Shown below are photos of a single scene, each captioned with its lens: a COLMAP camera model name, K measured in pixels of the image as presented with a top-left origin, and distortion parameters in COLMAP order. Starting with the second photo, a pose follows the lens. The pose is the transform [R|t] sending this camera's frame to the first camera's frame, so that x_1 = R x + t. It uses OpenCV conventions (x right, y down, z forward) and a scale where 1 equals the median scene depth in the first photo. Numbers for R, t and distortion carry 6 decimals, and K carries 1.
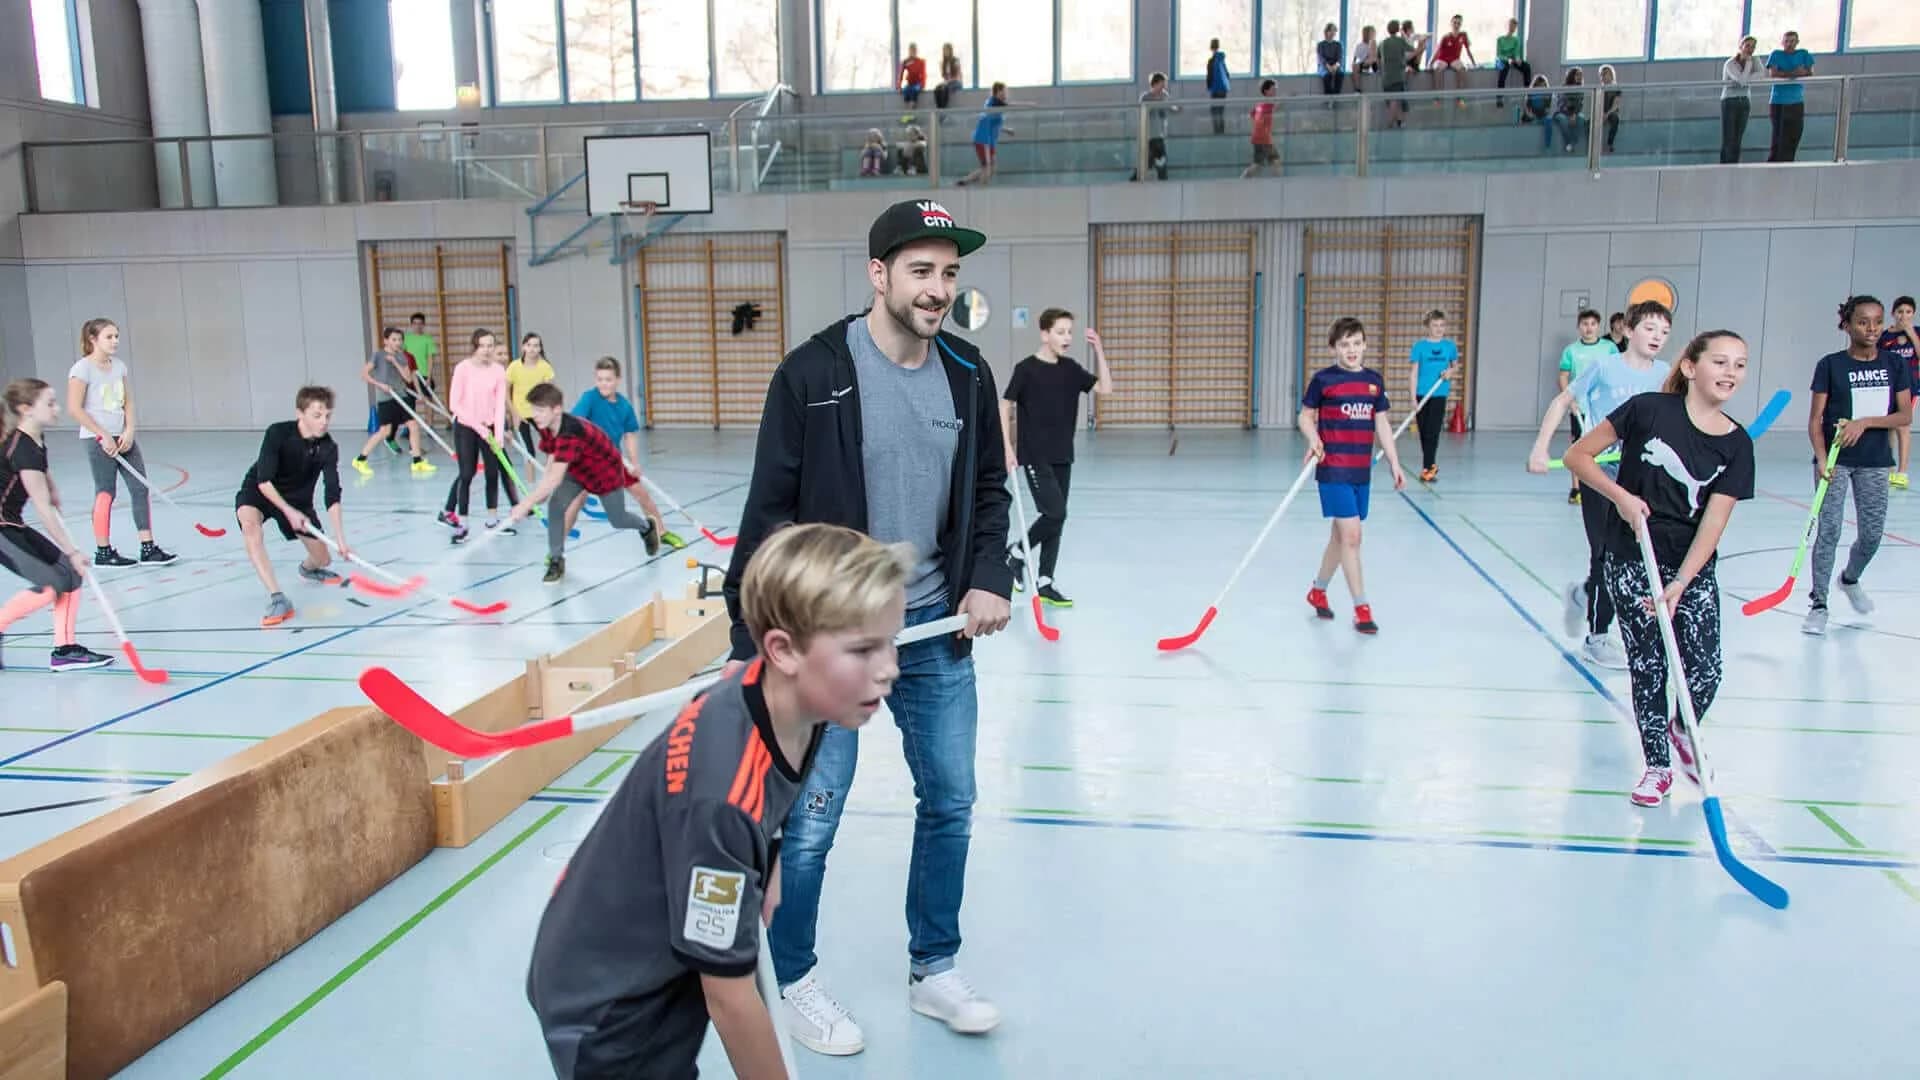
lens RADIAL K [[1507.3, 0, 949.9], [0, 1507.3, 531.5], [0, 0, 1]] dist [0.041433, -0.021111]
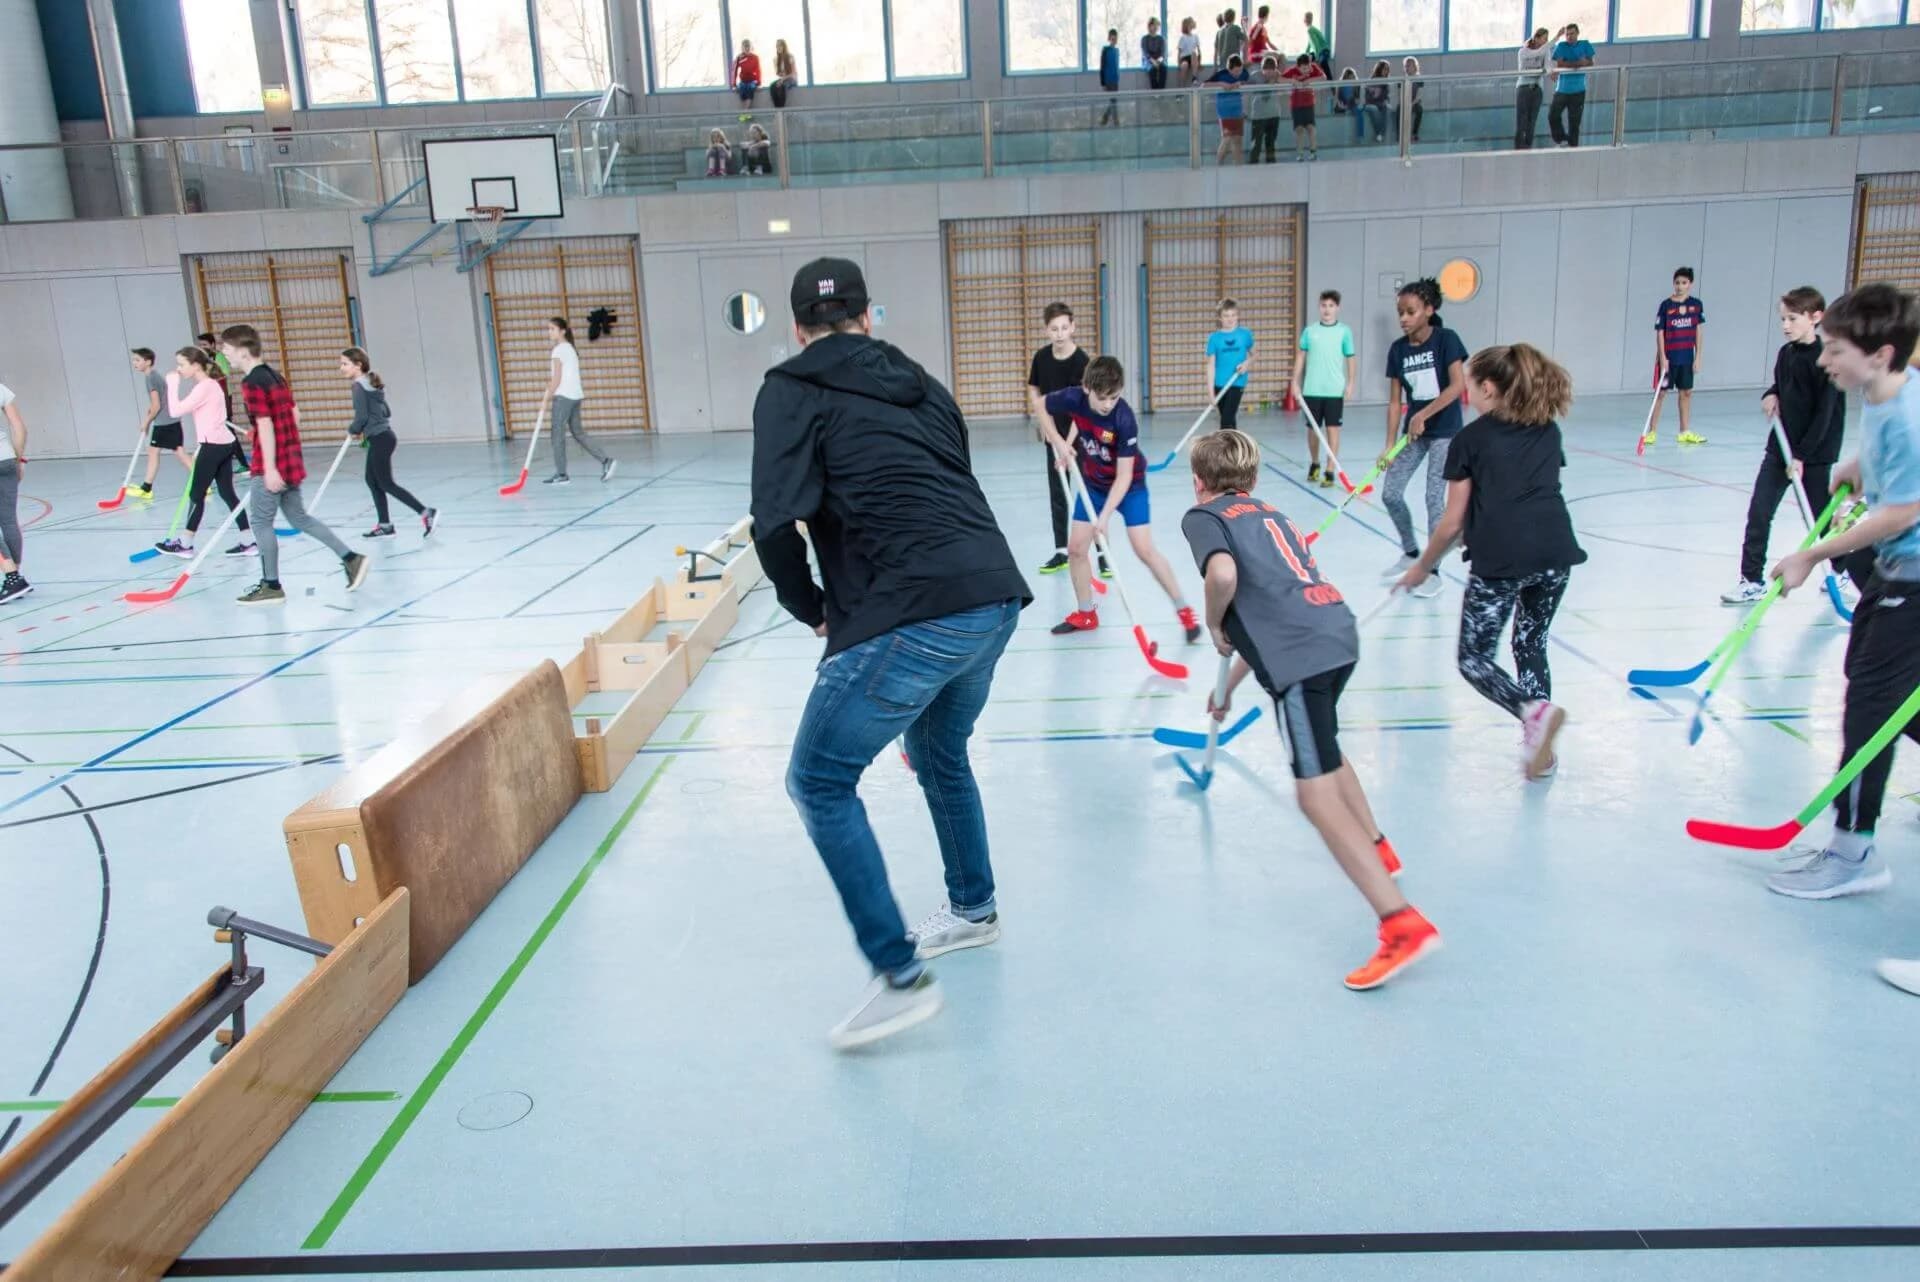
lens RADIAL K [[1496.3, 0, 963.6], [0, 1496.3, 632.7], [0, 0, 1]] dist [0.054773, -0.037211]
pose [[0.989110, -0.060958, 0.133960, -0.045000], [0.052052, 0.996257, 0.069015, 0.006180], [-0.137666, -0.061291, 0.988581, -0.030111]]
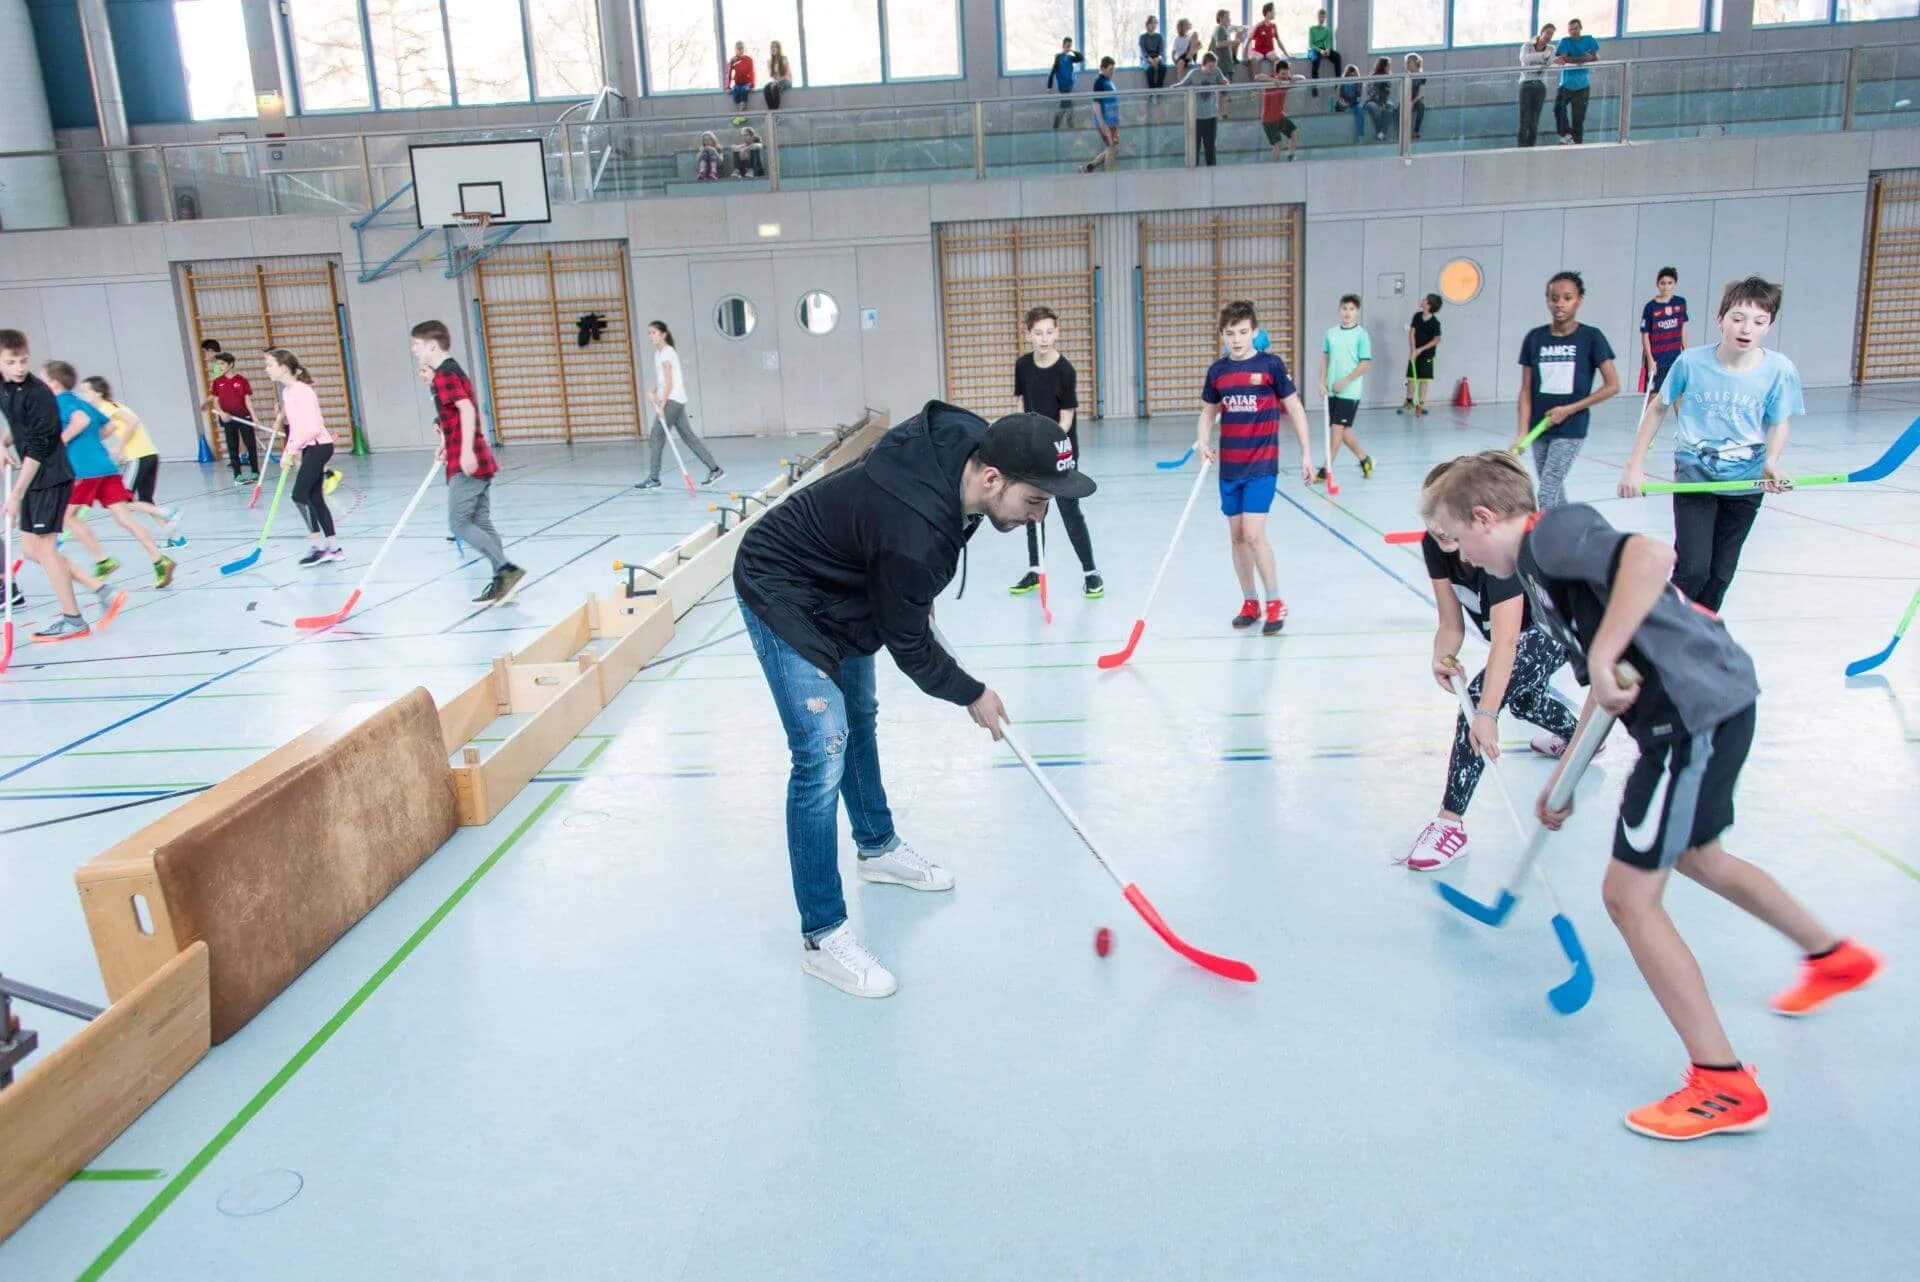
lens RADIAL K [[1496.3, 0, 958.8], [0, 1496.3, 638.0], [0, 0, 1]] dist [0.054773, -0.037211]
pose [[0.991380, -0.062137, 0.115349, -0.023029], [0.054271, 0.996061, 0.070129, 0.004404], [-0.119252, -0.063265, 0.990846, -0.020471]]
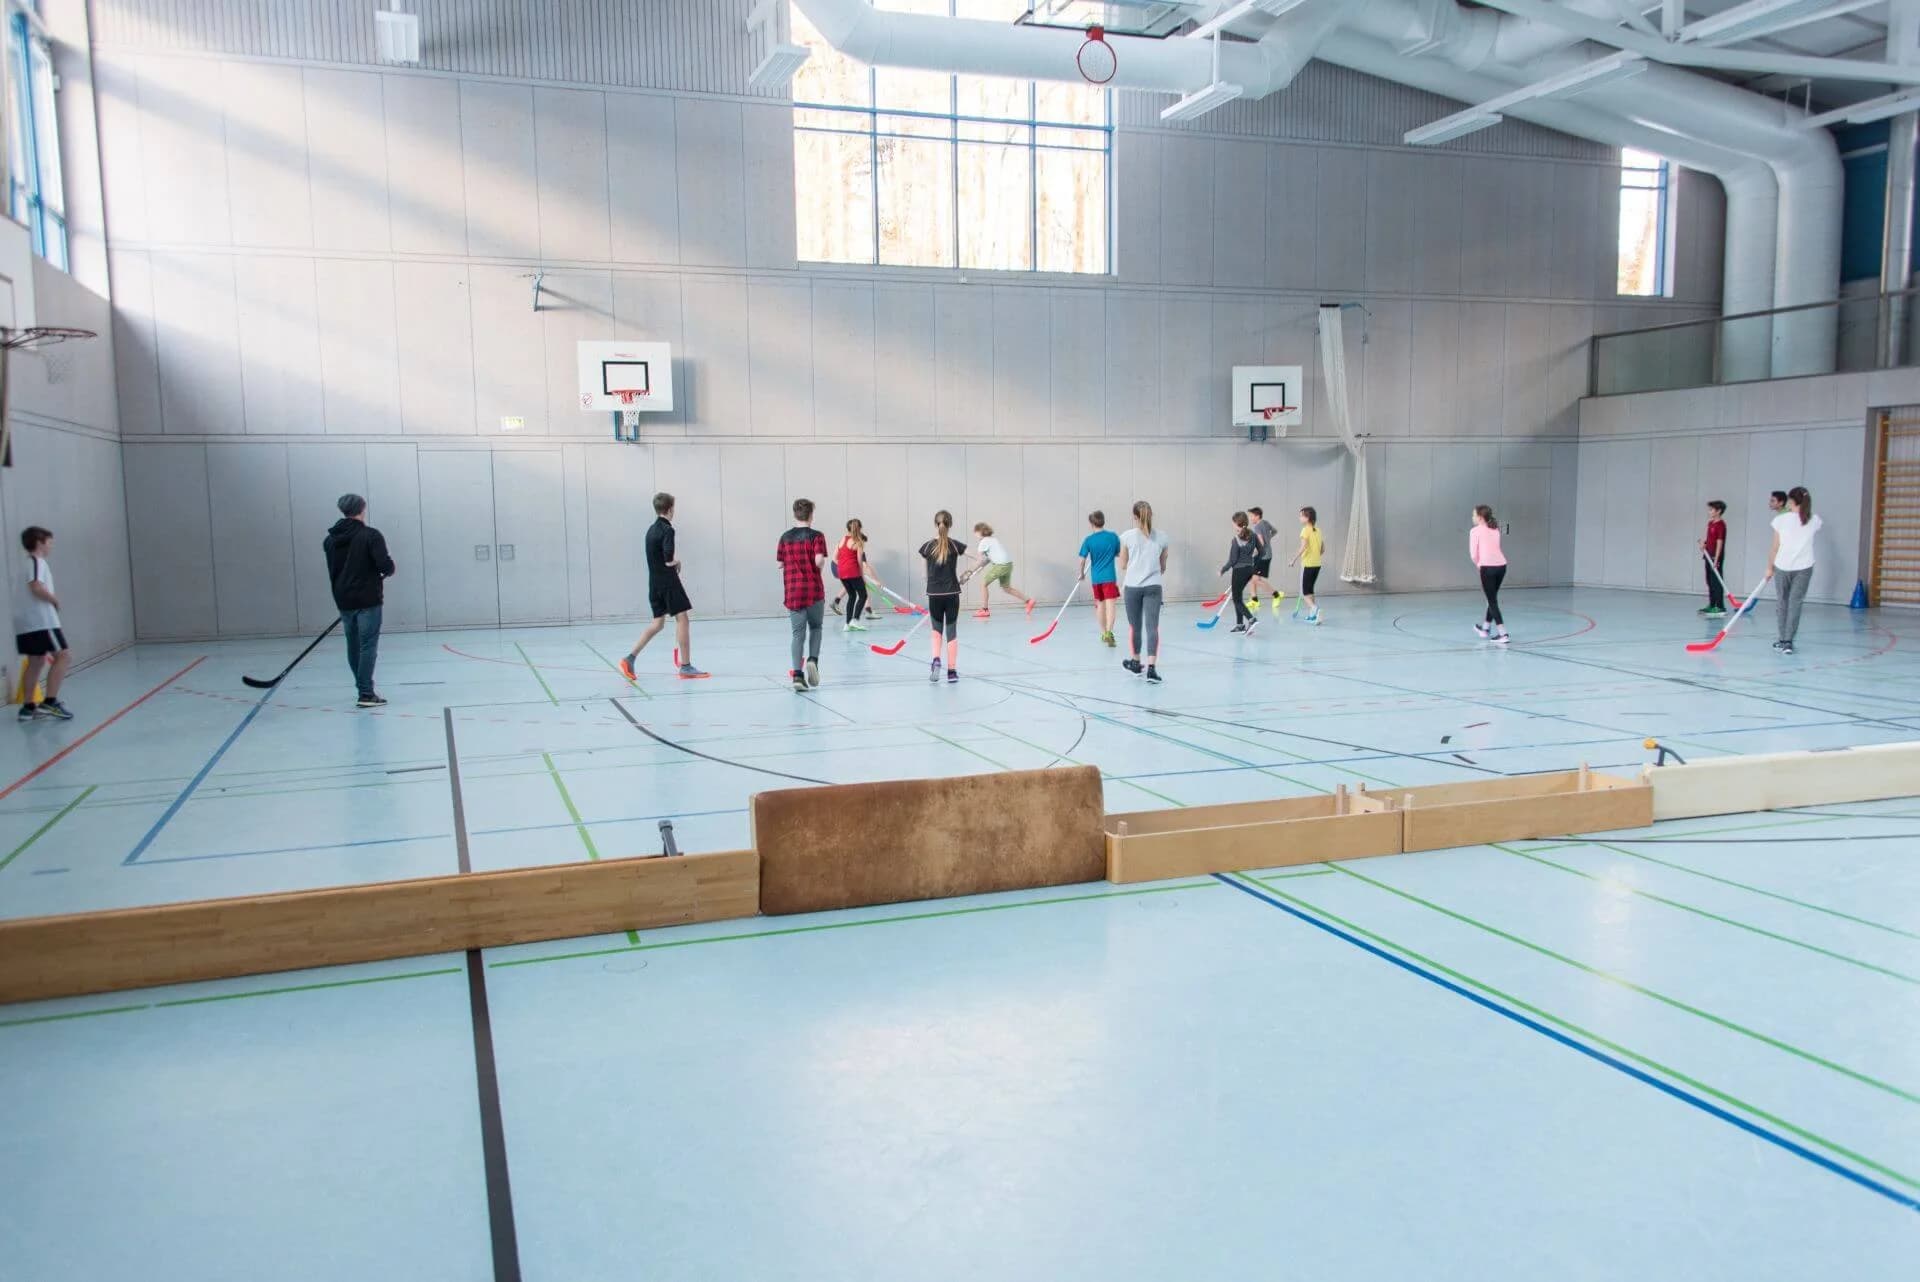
lens RADIAL K [[1496.3, 0, 958.9], [0, 1496.3, 655.9], [0, 0, 1]] dist [0.054773, -0.037211]
pose [[0.496050, 0.103144, -0.862146, 0.171308], [-0.124714, 0.991088, 0.046814, -0.009878], [0.859291, 0.084300, 0.504492, 0.037774]]
